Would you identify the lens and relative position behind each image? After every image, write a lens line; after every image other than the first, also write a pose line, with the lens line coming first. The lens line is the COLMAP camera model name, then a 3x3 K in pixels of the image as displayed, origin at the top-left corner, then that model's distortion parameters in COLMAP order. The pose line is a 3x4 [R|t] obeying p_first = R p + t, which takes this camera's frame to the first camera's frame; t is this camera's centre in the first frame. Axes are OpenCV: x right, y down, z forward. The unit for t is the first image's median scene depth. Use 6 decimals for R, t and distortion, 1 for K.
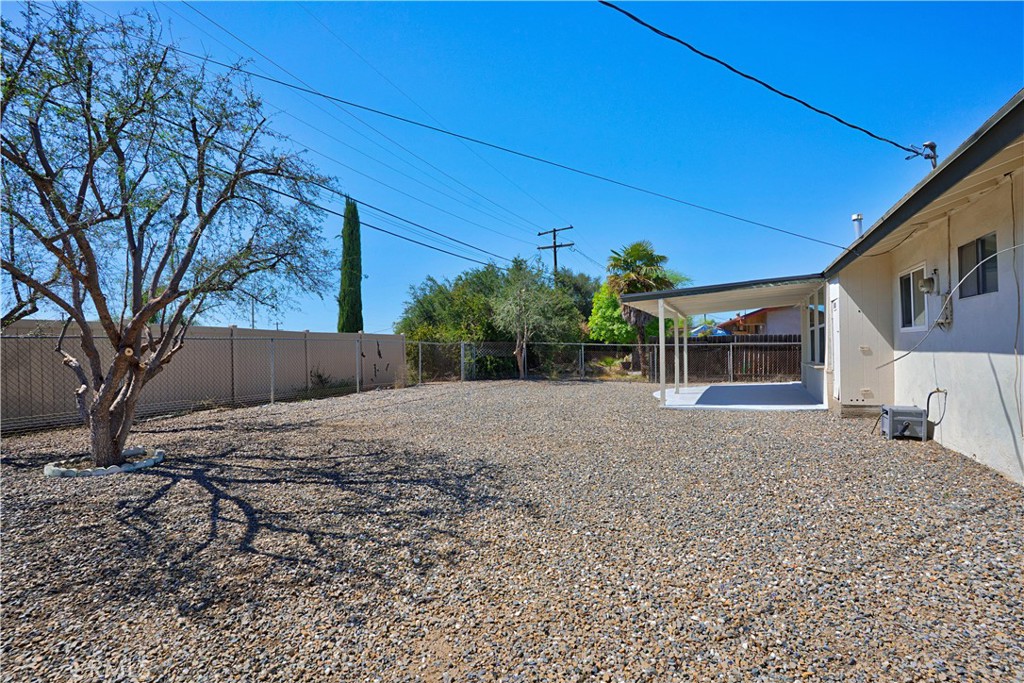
lens RADIAL K [[515.7, 0, 507.1], [0, 515.7, 343.2], [0, 0, 1]] dist [-0.005230, 0.001252]
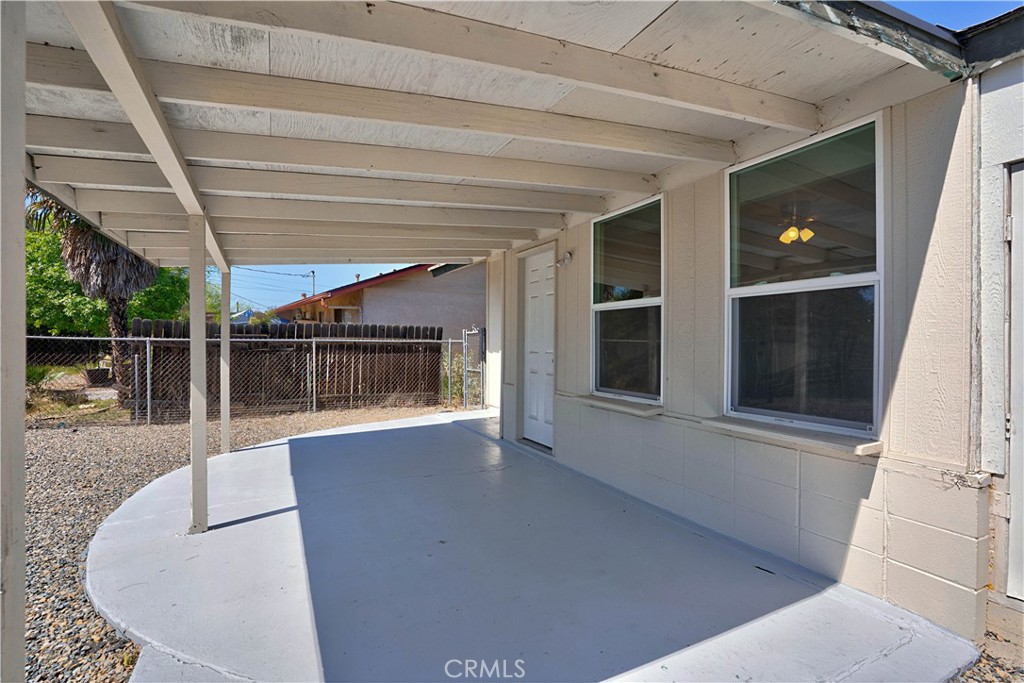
lens RADIAL K [[515.7, 0, 504.6], [0, 515.7, 340.0], [0, 0, 1]] dist [-0.005230, 0.001252]
pose [[0.655671, 0.014195, 0.754913, 0.157945], [-0.020716, 0.999785, -0.000807, -0.002188], [-0.754763, -0.015110, 0.655824, 0.490690]]
